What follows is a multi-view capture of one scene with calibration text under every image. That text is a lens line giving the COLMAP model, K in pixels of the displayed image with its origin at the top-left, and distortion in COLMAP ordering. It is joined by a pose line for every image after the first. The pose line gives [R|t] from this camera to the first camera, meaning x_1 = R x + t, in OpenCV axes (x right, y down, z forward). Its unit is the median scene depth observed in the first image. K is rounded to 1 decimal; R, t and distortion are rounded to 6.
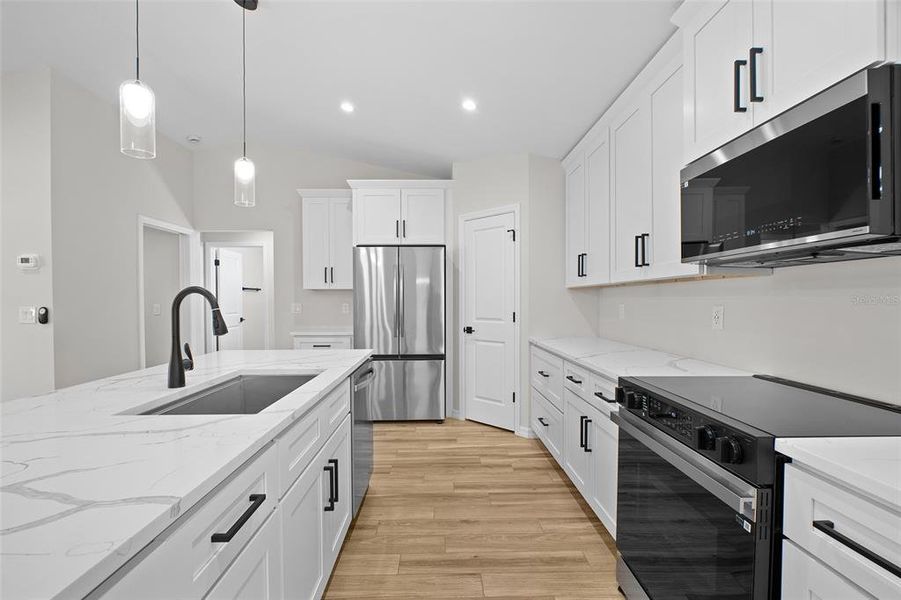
lens RADIAL K [[400.5, 0, 449.8], [0, 400.5, 307.6], [0, 0, 1]] dist [-0.010283, 0.000553]
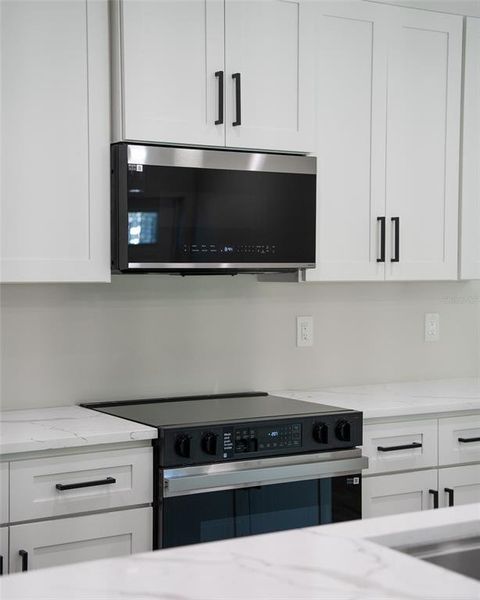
lens RADIAL K [[1006.8, 0, 239.7], [0, 1006.8, 331.7], [0, 0, 1]] dist [0.130566, 0.154678]
pose [[-0.491129, -0.035300, 0.870372, -0.988300], [0.023714, 0.998266, 0.053868, -0.074919], [-0.870764, 0.047096, -0.489440, 1.458361]]
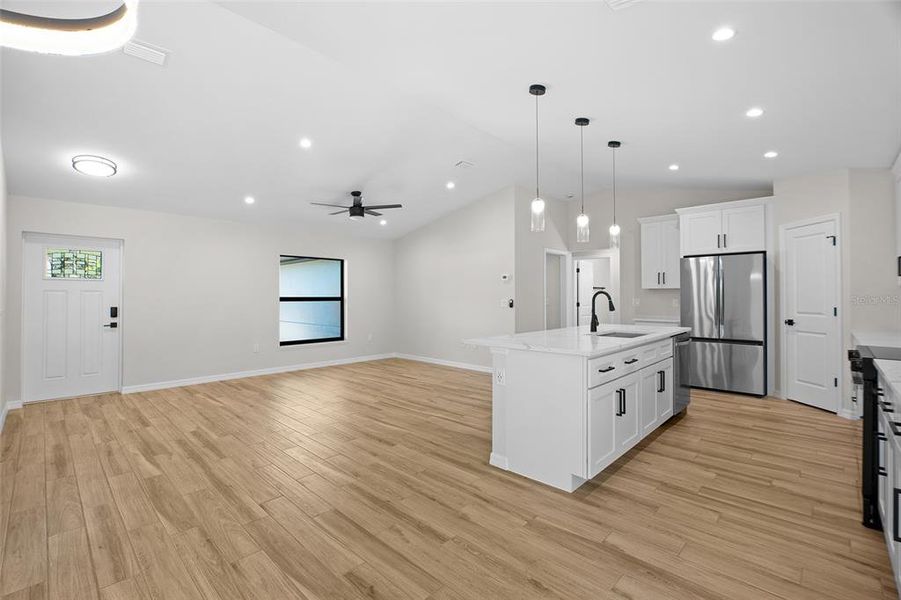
lens RADIAL K [[402.2, 0, 447.5], [0, 402.2, 290.5], [0, 0, 1]] dist [-0.012414, -0.000106]
pose [[0.707030, -0.007717, -0.707142, 0.323767], [-0.014863, 0.999557, -0.025769, 0.016292], [0.707028, 0.028729, 0.706602, -1.045910]]
